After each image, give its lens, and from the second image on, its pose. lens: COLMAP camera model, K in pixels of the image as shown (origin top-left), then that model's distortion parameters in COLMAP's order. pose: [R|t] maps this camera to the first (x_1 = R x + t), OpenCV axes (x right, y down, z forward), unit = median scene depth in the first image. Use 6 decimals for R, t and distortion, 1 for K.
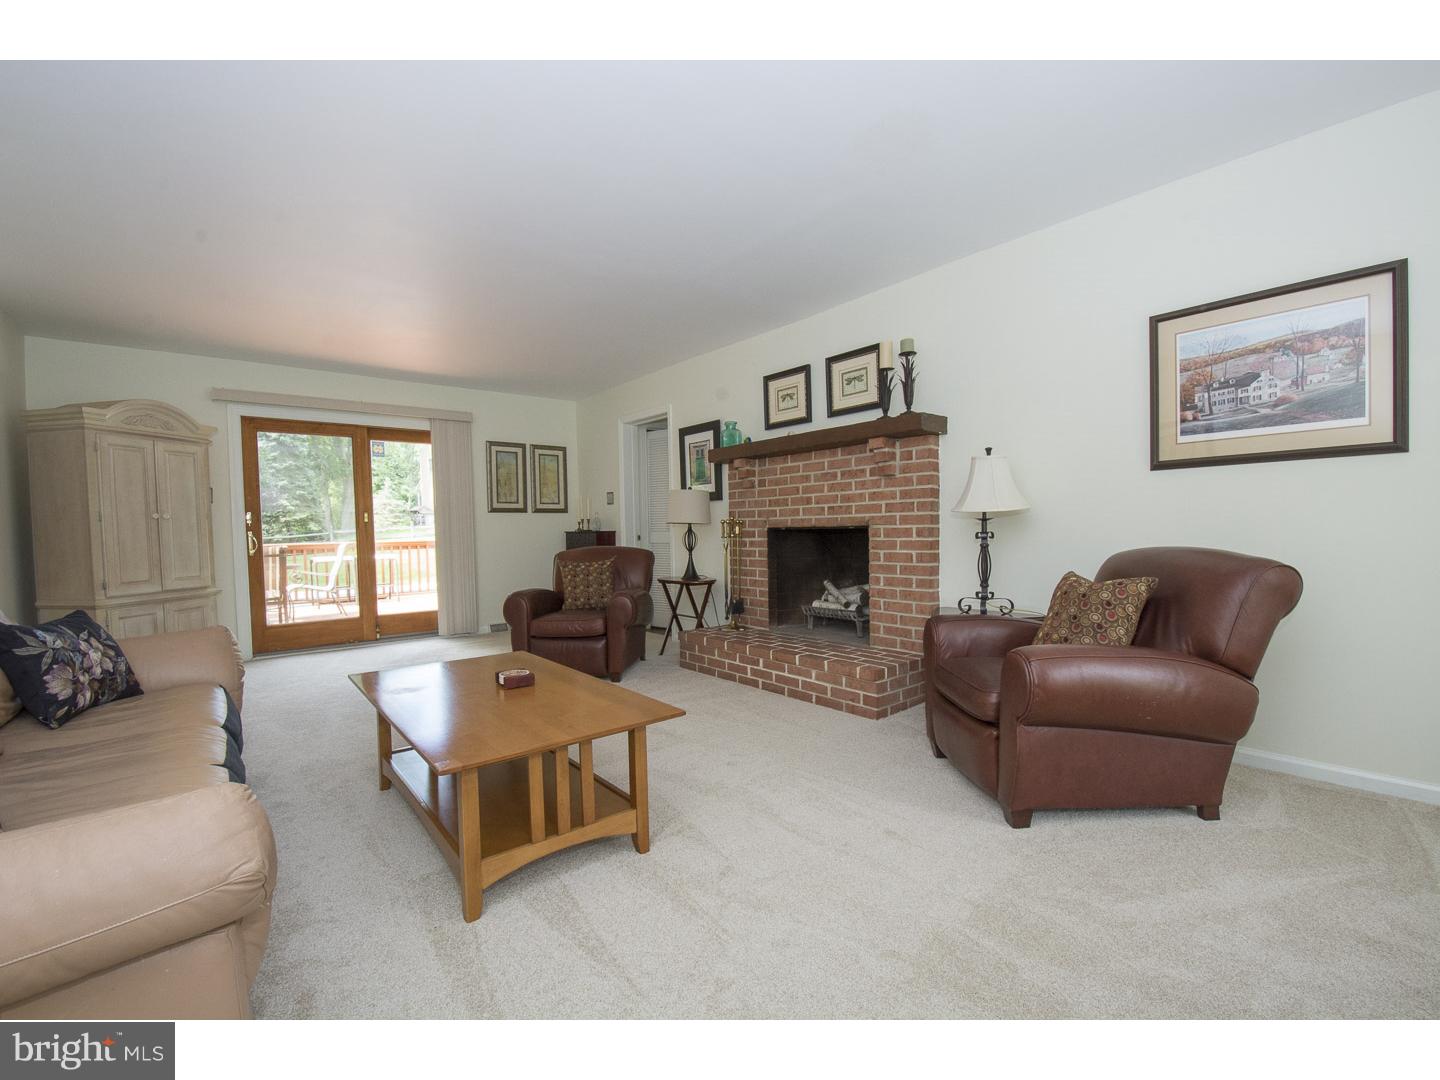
lens RADIAL K [[638.6, 0, 714.0], [0, 638.6, 545.9], [0, 0, 1]] dist [0.014379, -0.021666]
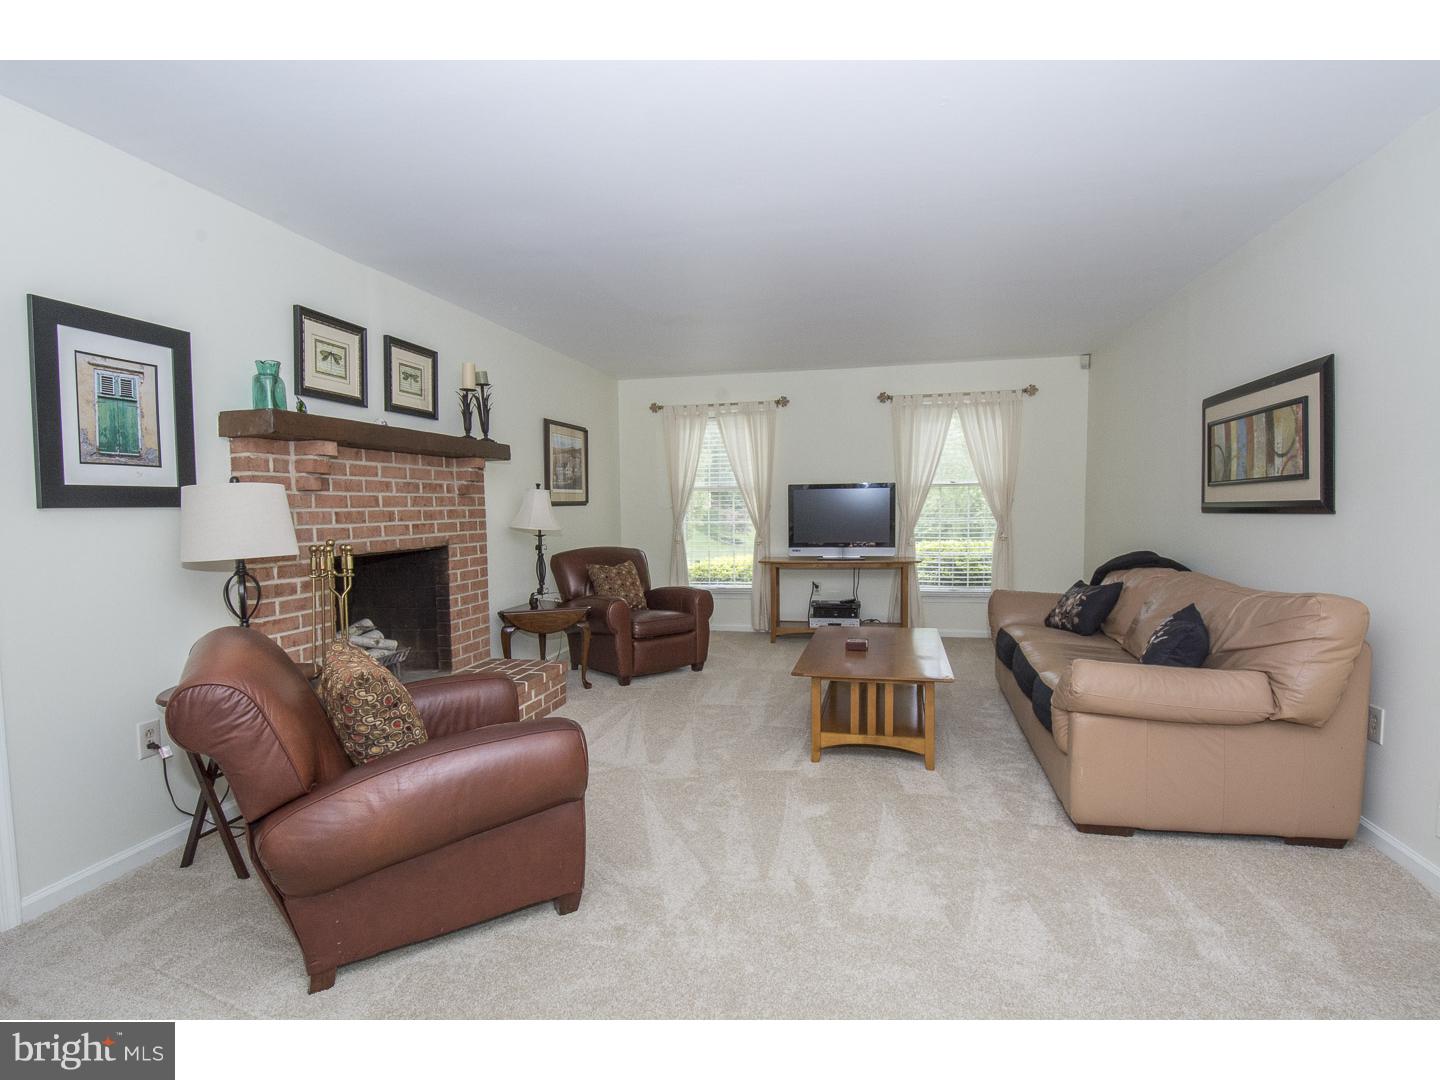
lens RADIAL K [[638.6, 0, 714.0], [0, 638.6, 545.9], [0, 0, 1]] dist [0.014379, -0.021666]
pose [[-0.586726, -0.015465, 0.809638, -0.708871], [0.052628, 0.996976, 0.057181, -0.060989], [-0.808073, 0.076159, -0.584138, 1.174332]]
